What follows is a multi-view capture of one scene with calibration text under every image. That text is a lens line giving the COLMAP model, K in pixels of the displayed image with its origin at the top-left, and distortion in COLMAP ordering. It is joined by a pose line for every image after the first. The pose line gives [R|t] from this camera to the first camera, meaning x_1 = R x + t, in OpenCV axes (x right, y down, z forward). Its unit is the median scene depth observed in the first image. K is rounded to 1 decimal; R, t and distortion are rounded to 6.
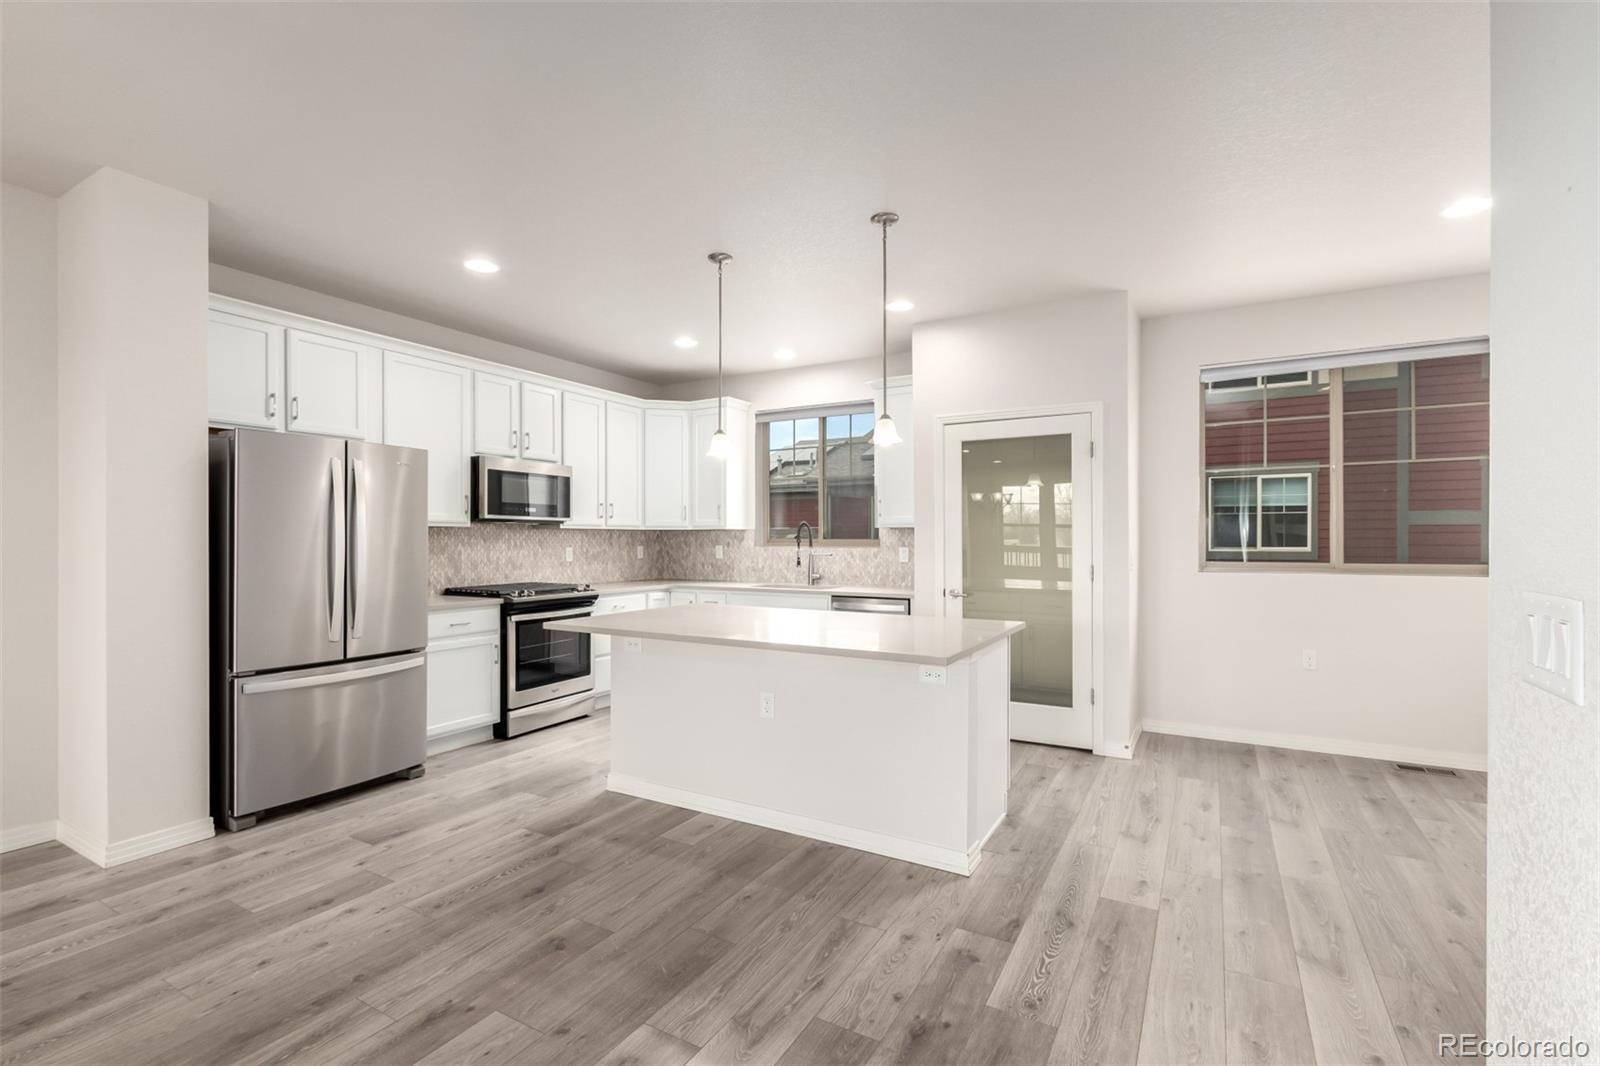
lens RADIAL K [[747.3, 0, 724.5], [0, 747.3, 541.7], [0, 0, 1]] dist [0.000829, -0.002503]
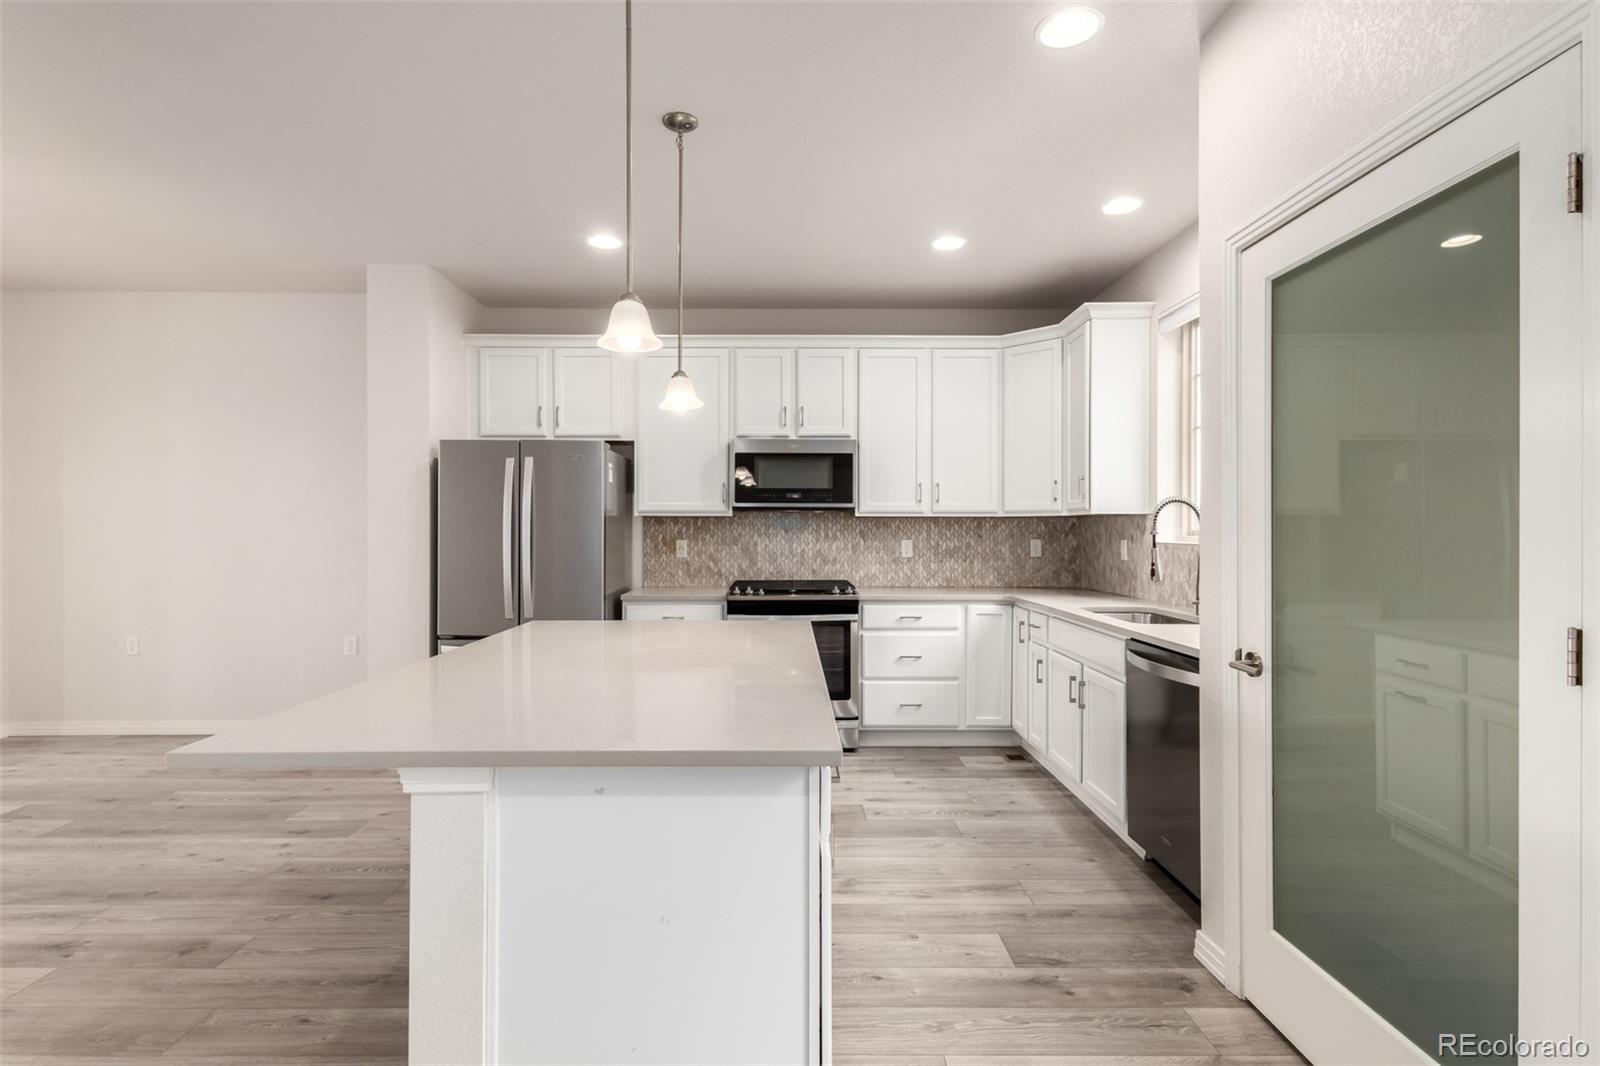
lens RADIAL K [[747.3, 0, 788.8], [0, 747.3, 531.4], [0, 0, 1]] dist [0.000829, -0.002503]
pose [[0.548031, -0.000166, -0.836458, 0.463444], [-0.004834, 0.999983, -0.003365, 0.001723], [0.836444, 0.005888, 0.548021, 0.518105]]
